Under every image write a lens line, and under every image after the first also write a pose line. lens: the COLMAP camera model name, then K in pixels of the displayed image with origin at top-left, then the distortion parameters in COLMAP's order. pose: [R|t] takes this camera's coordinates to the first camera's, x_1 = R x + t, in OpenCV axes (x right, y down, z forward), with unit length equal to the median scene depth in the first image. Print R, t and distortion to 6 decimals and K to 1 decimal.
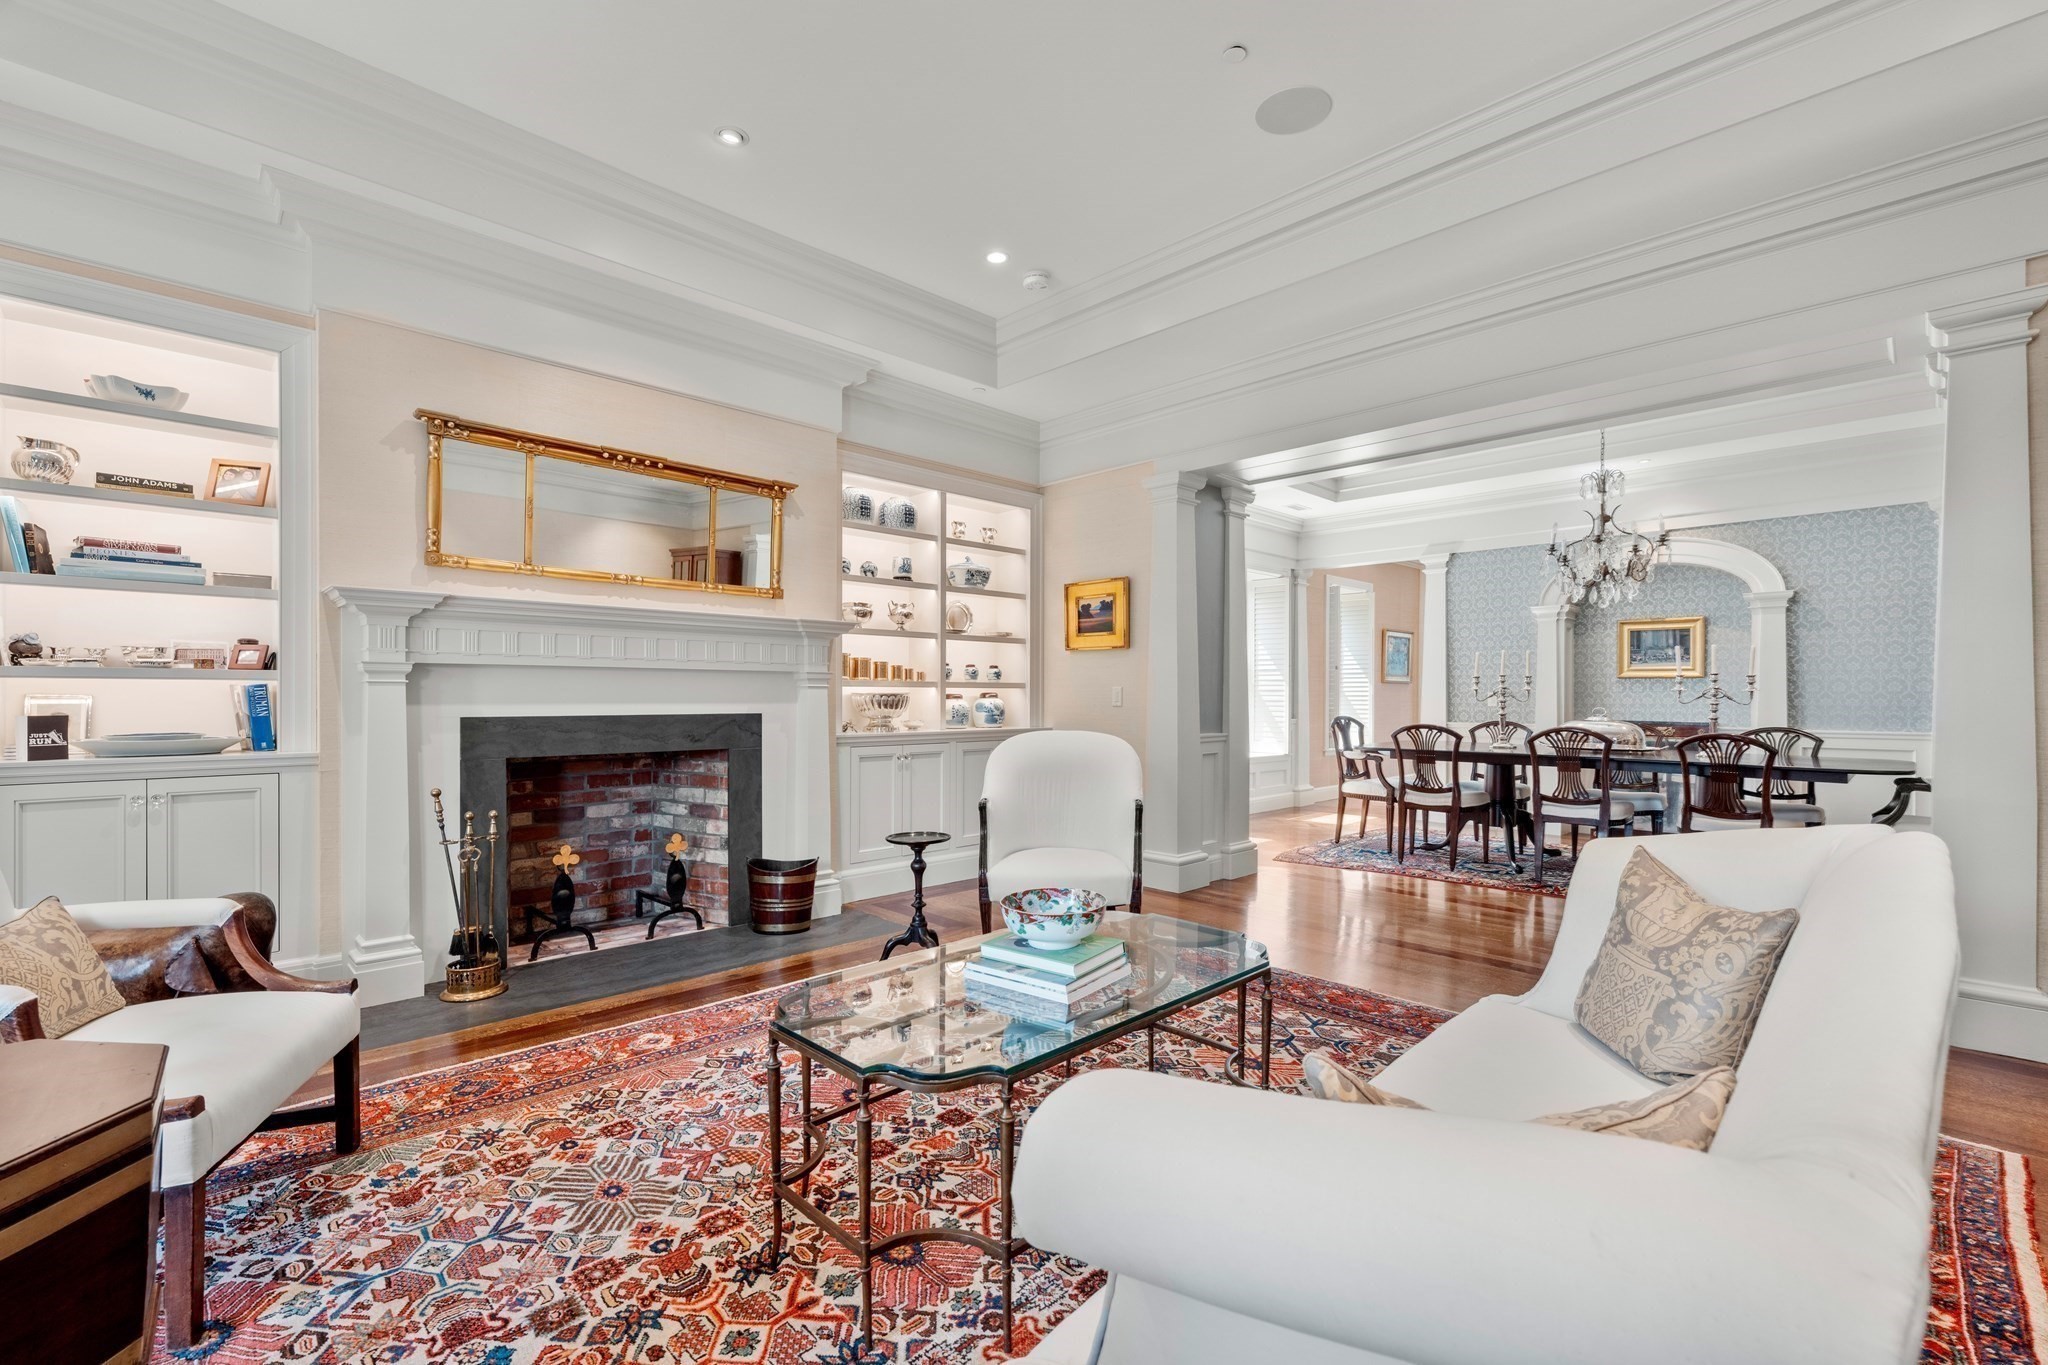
lens RADIAL K [[880.8, 0, 1031.5], [0, 880.8, 686.9], [0, 0, 1]] dist [-0.001123, 0.000188]
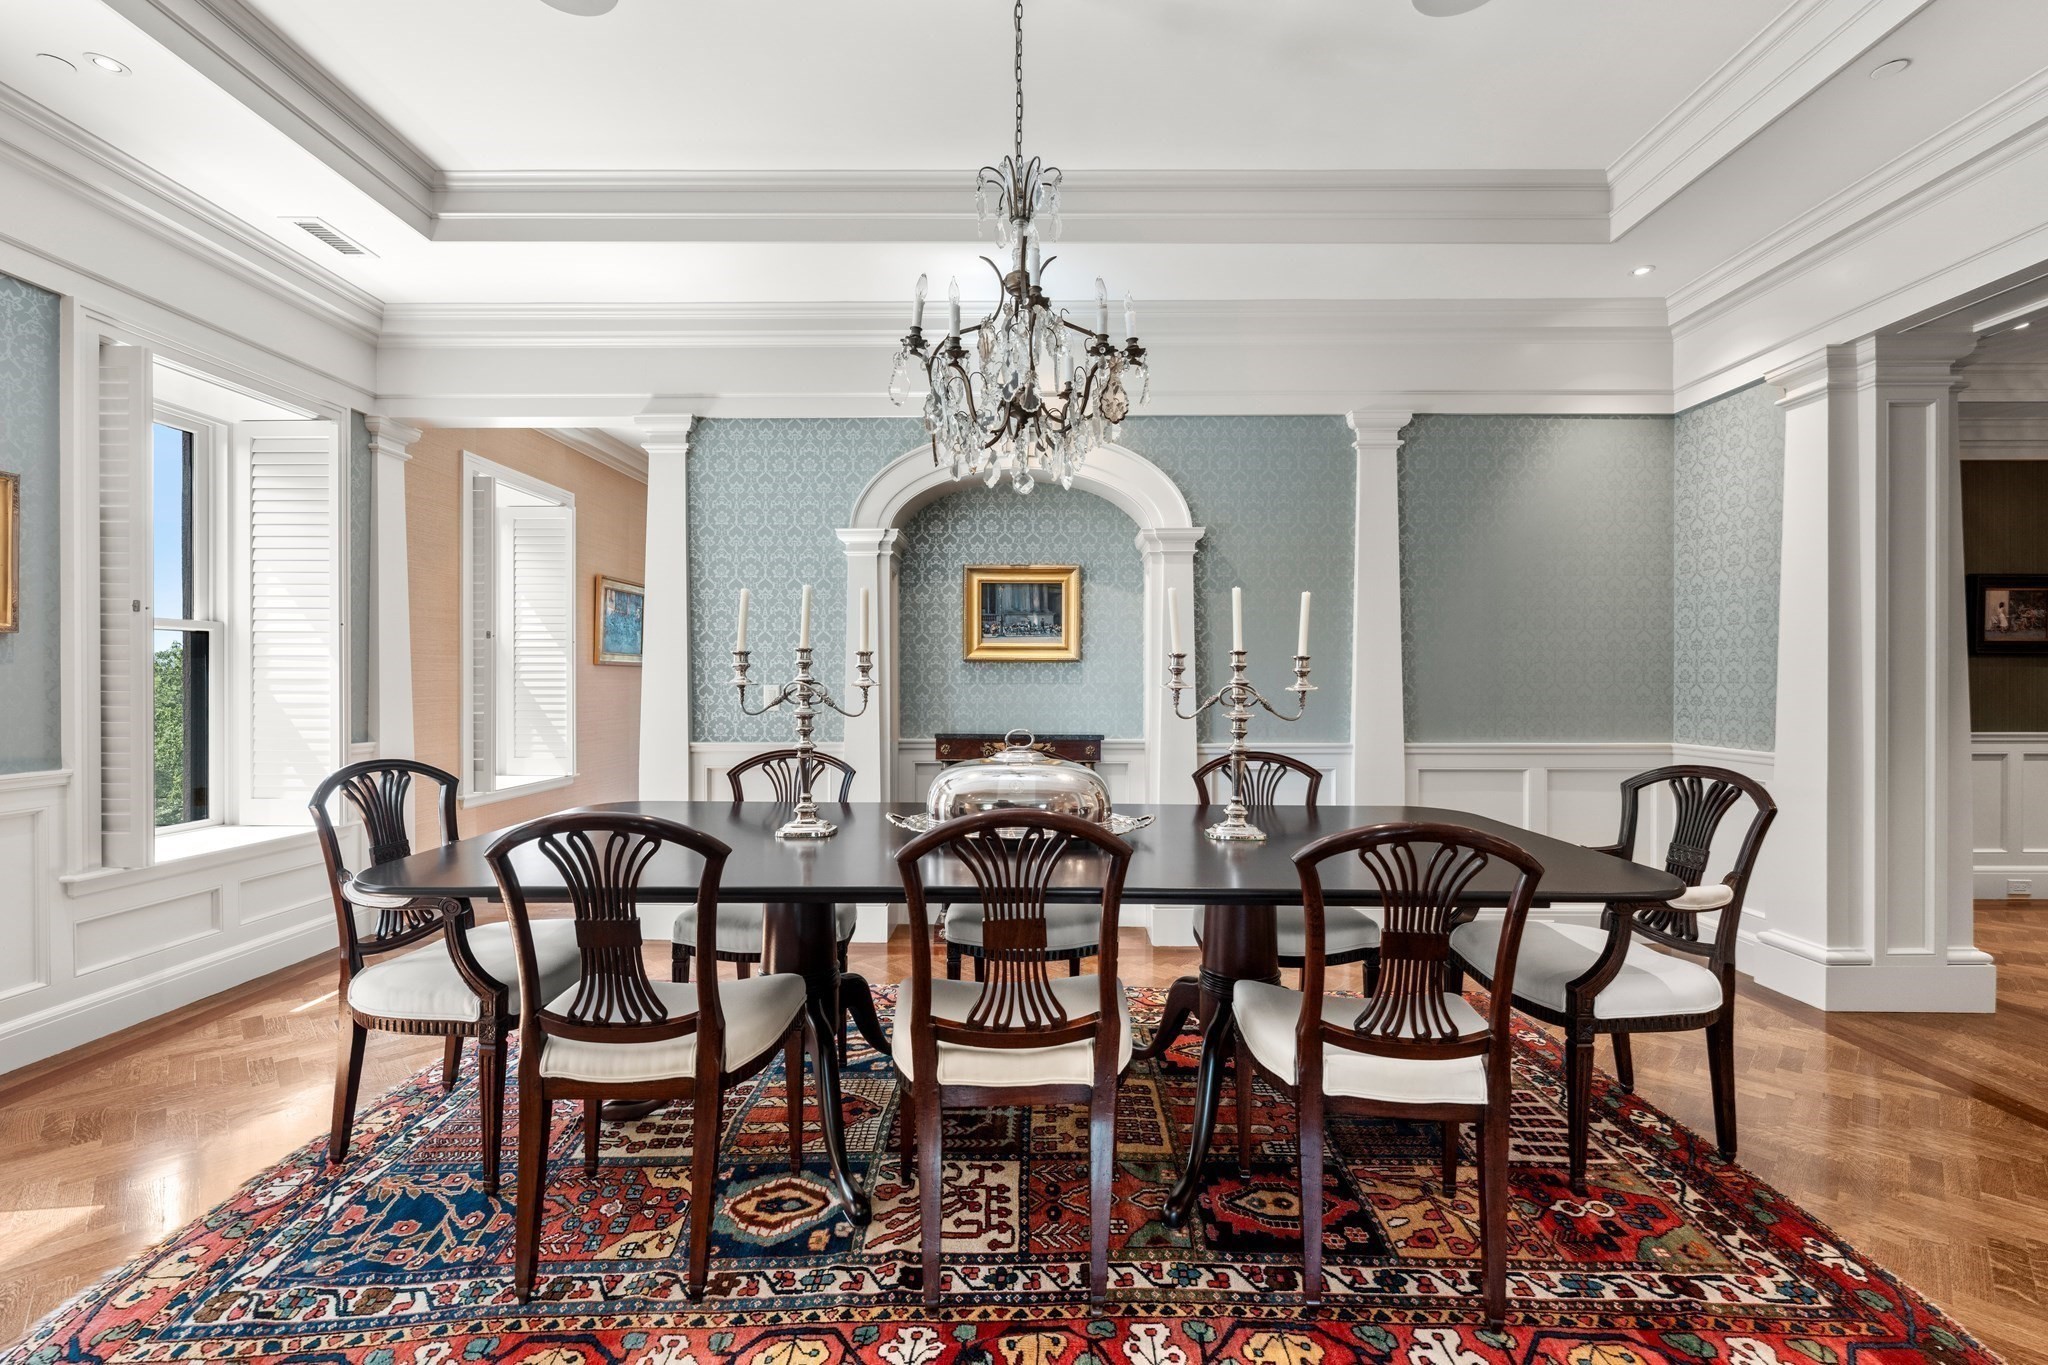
lens RADIAL K [[880.8, 0, 1031.5], [0, 880.8, 686.9], [0, 0, 1]] dist [-0.001123, 0.000188]
pose [[0.705746, -0.007185, 0.708428, 0.286031], [-0.005110, 0.999871, 0.015231, -0.001809], [-0.708446, -0.014369, 0.705618, 0.569269]]
